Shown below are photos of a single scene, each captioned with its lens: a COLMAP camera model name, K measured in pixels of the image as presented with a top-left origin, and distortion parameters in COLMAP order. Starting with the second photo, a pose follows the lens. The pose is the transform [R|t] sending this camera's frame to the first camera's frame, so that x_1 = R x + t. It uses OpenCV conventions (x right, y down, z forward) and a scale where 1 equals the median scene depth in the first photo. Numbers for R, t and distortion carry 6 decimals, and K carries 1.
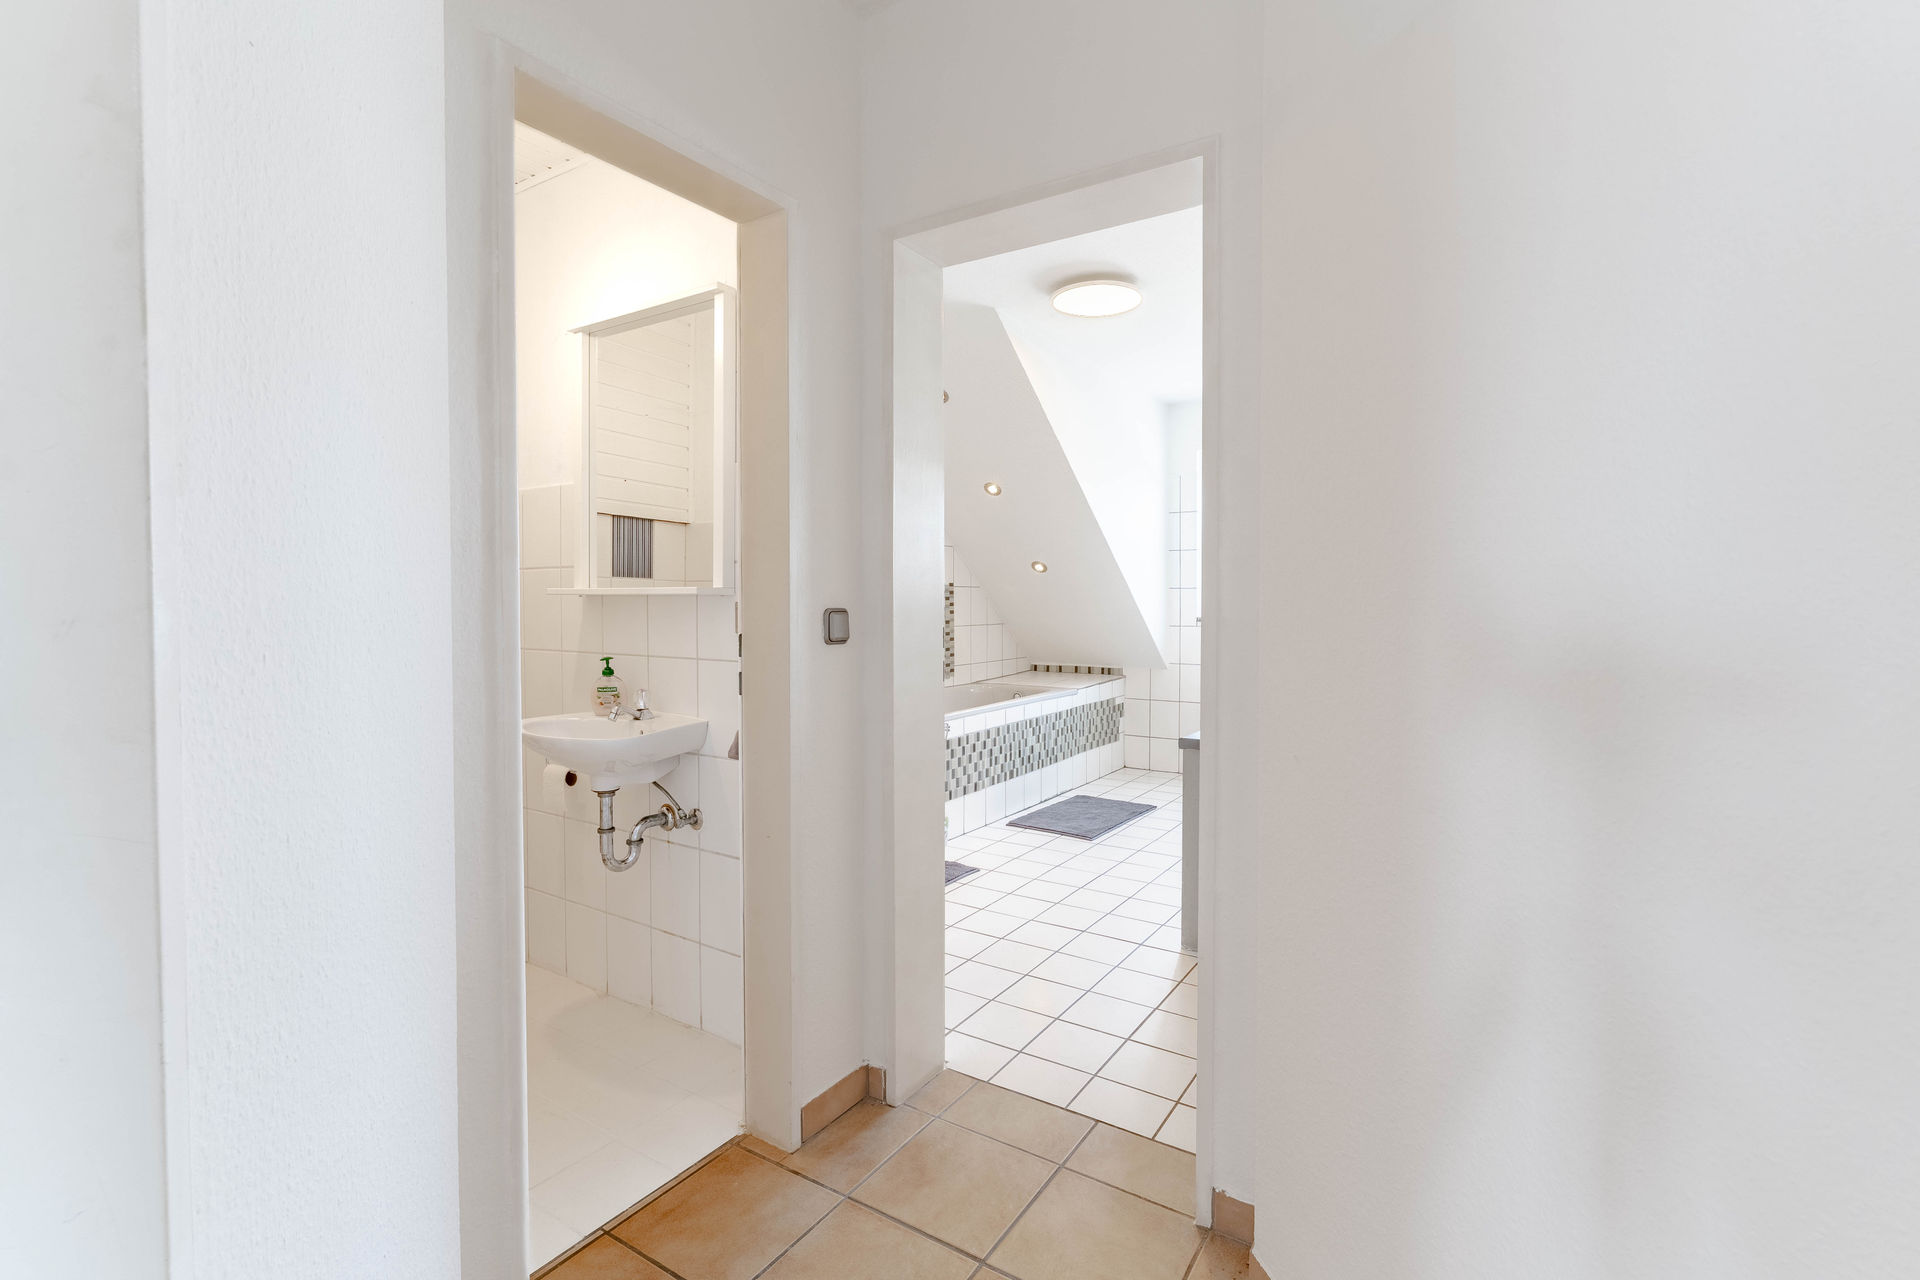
lens RADIAL K [[875.9, 0, 970.6], [0, 875.9, 622.8], [0, 0, 1]] dist [-0.002170, 0.000288]
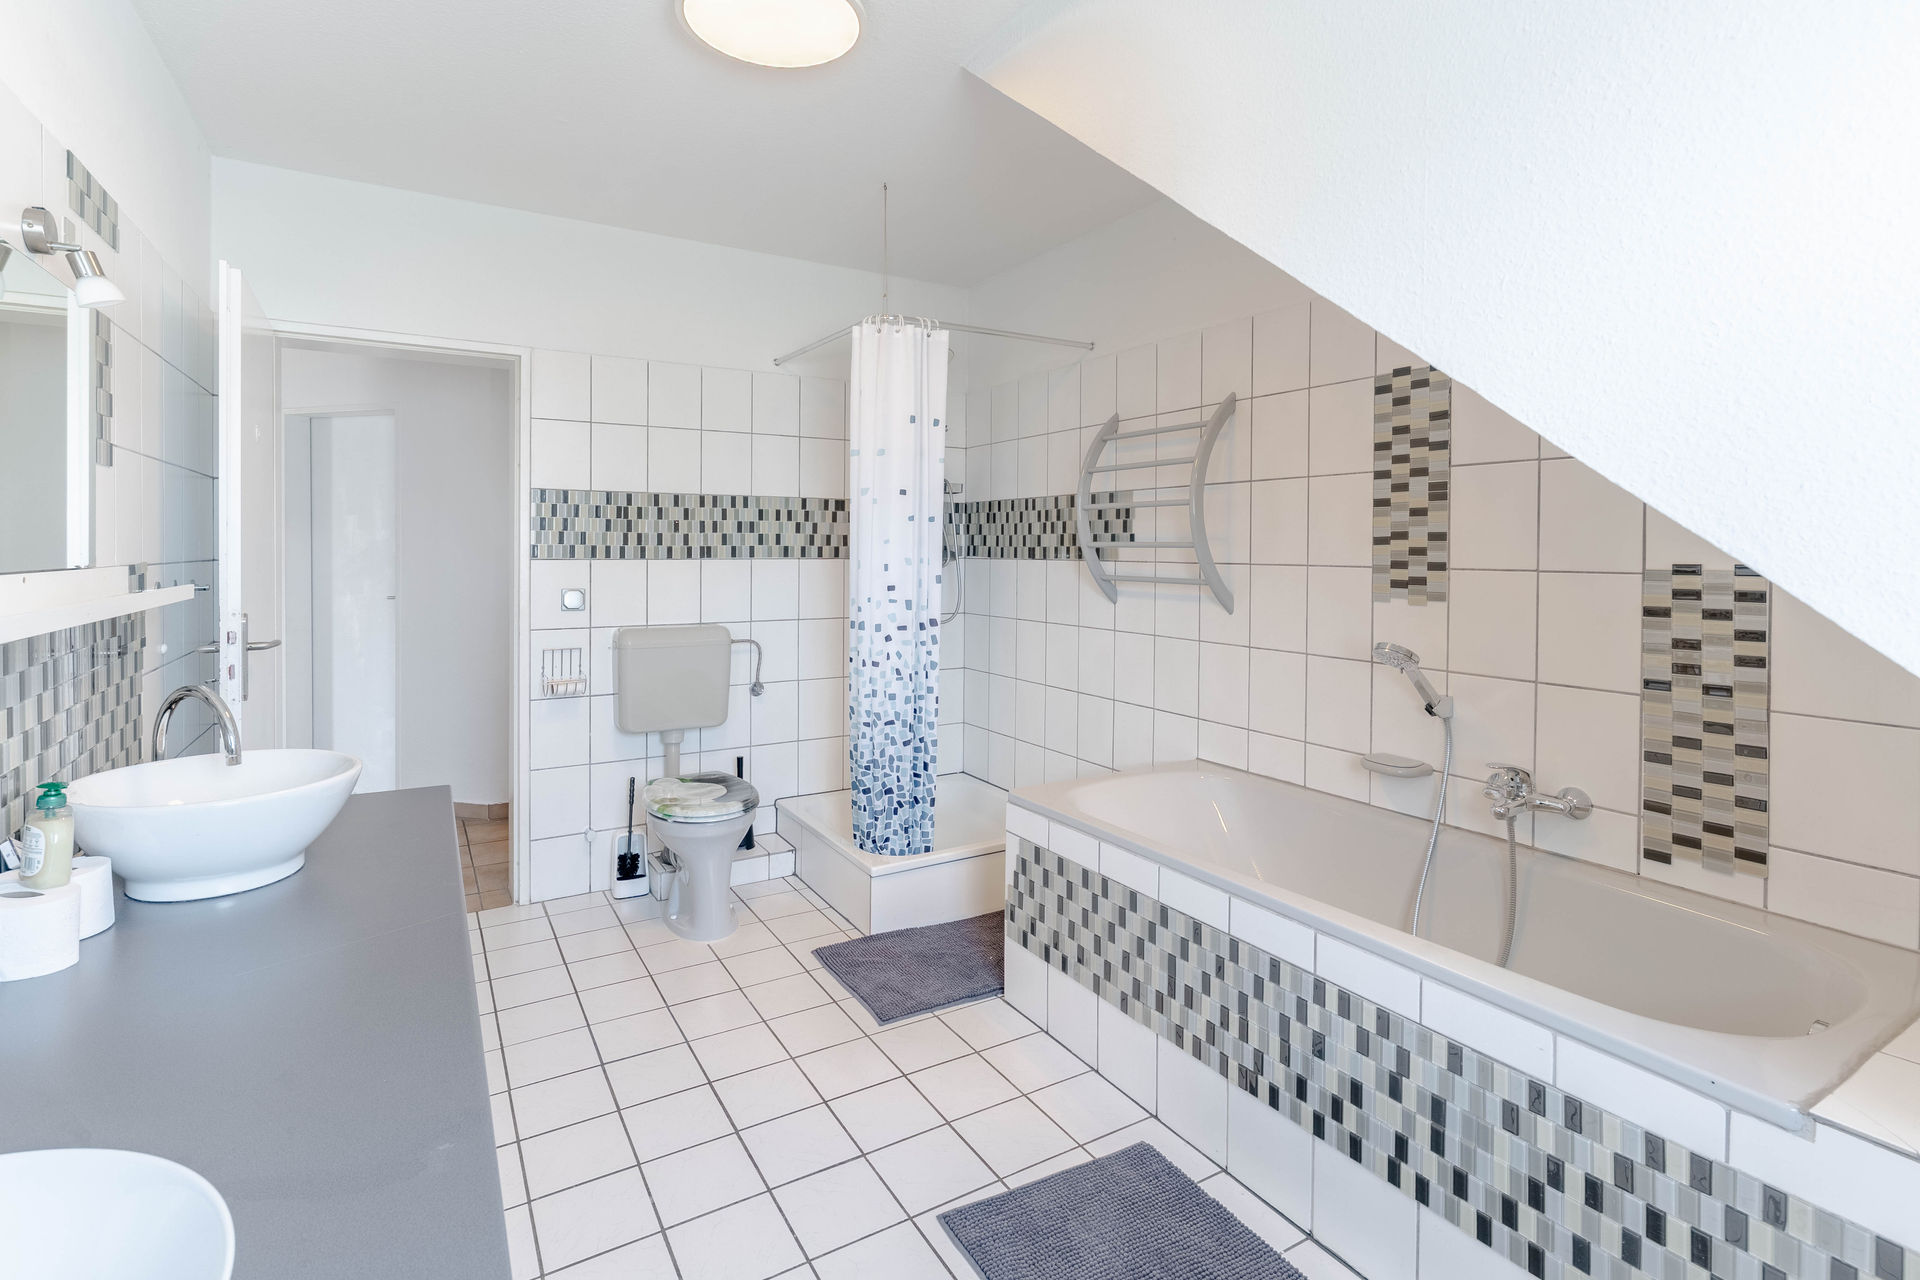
lens RADIAL K [[918.8, 0, 954.3], [0, 918.8, 564.6], [0, 0, 1]] dist [0.002714, 0.000941]
pose [[-0.452530, 0.012994, -0.891655, 0.440666], [-0.029235, 0.999140, 0.029398, -0.053641], [0.891270, 0.039371, -0.451761, 1.033938]]
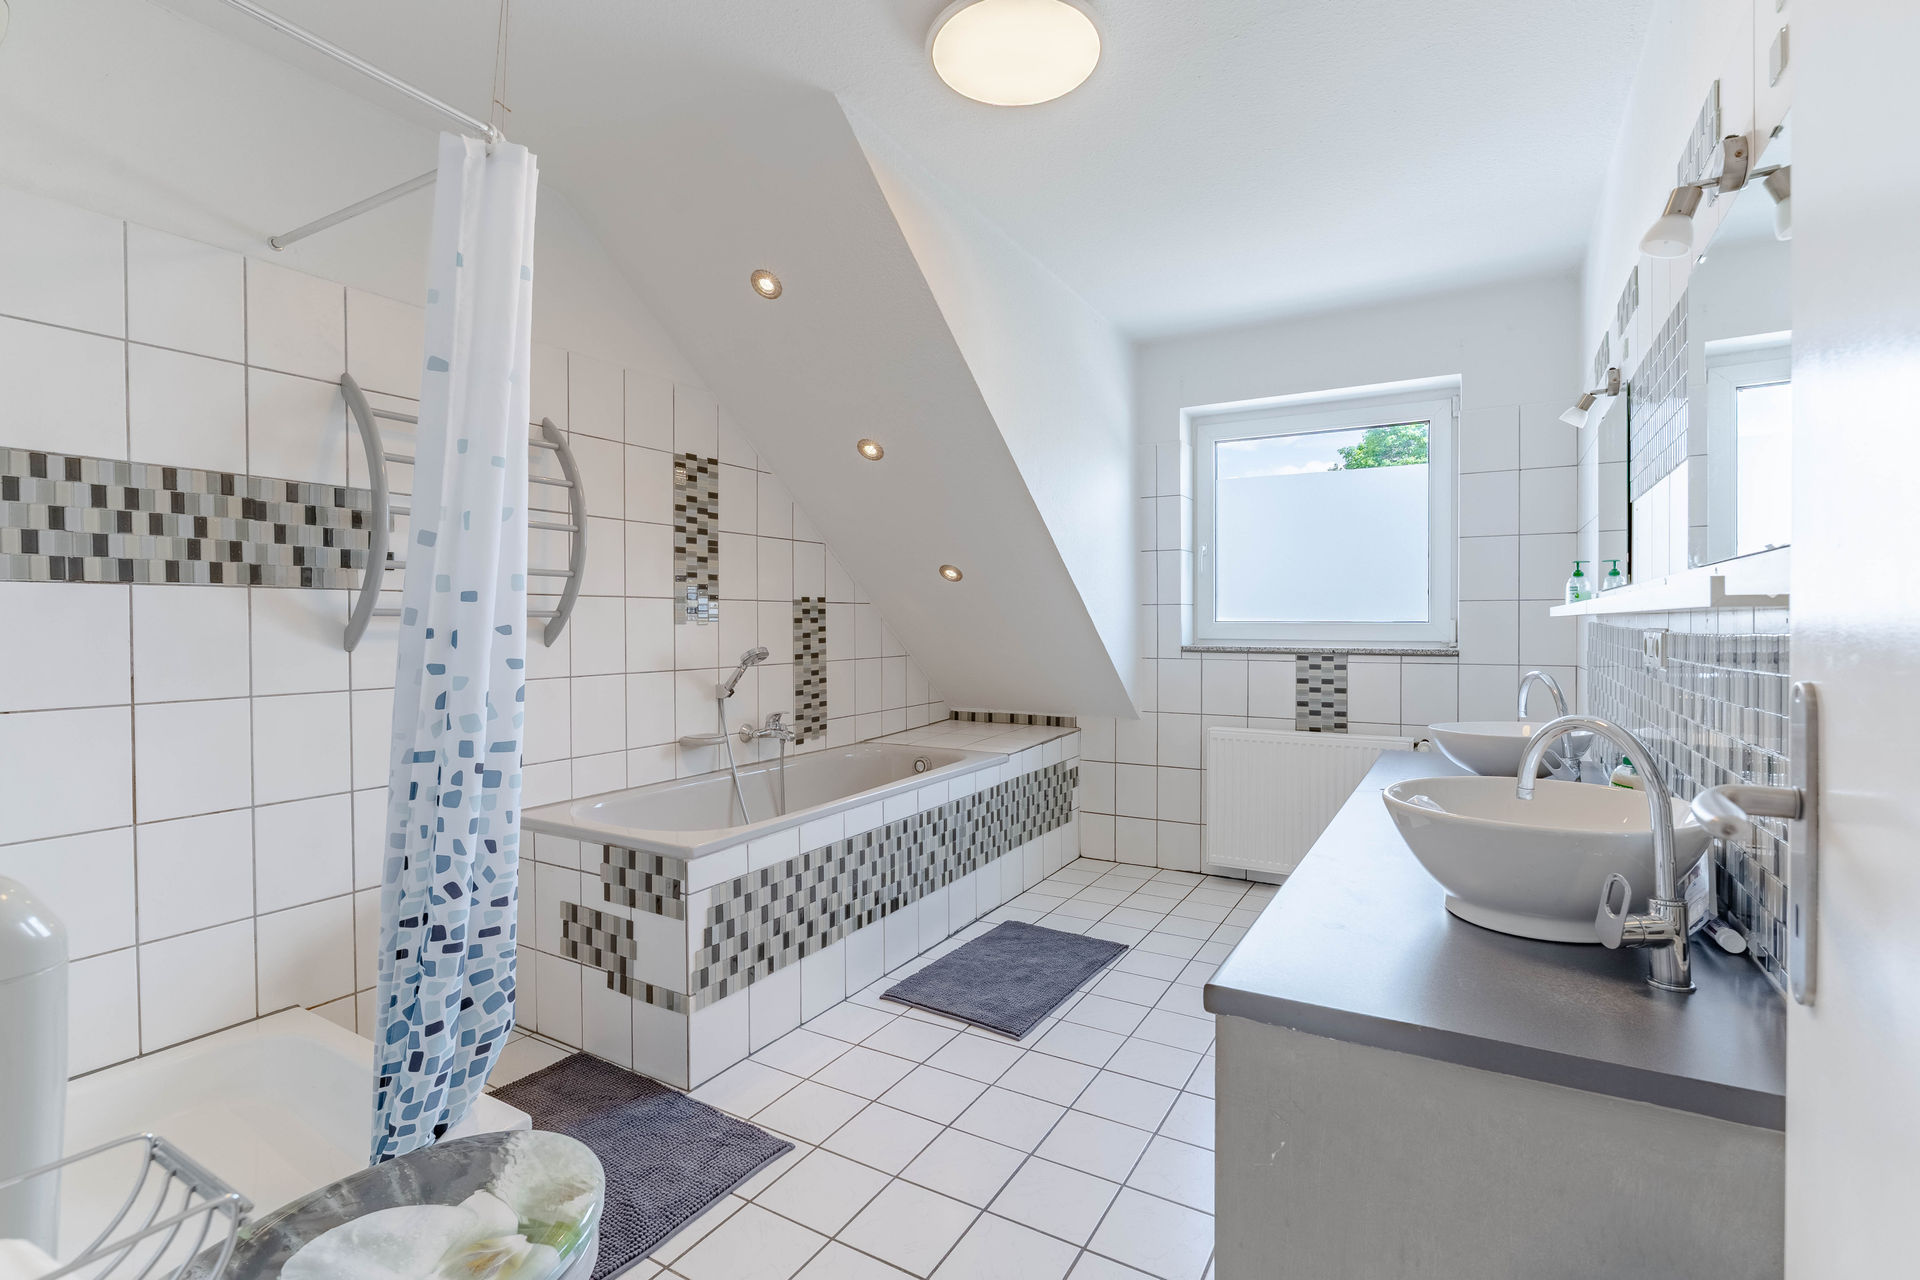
lens RADIAL K [[878.6, 0, 960.0], [0, 878.6, 640.0], [0, 0, 1]] dist [-0.002226, -0.000215]
pose [[0.999452, -0.005176, 0.032702, 0.071859], [0.005360, 0.999970, -0.005532, -0.009447], [-0.032673, 0.005704, 0.999450, 0.370946]]
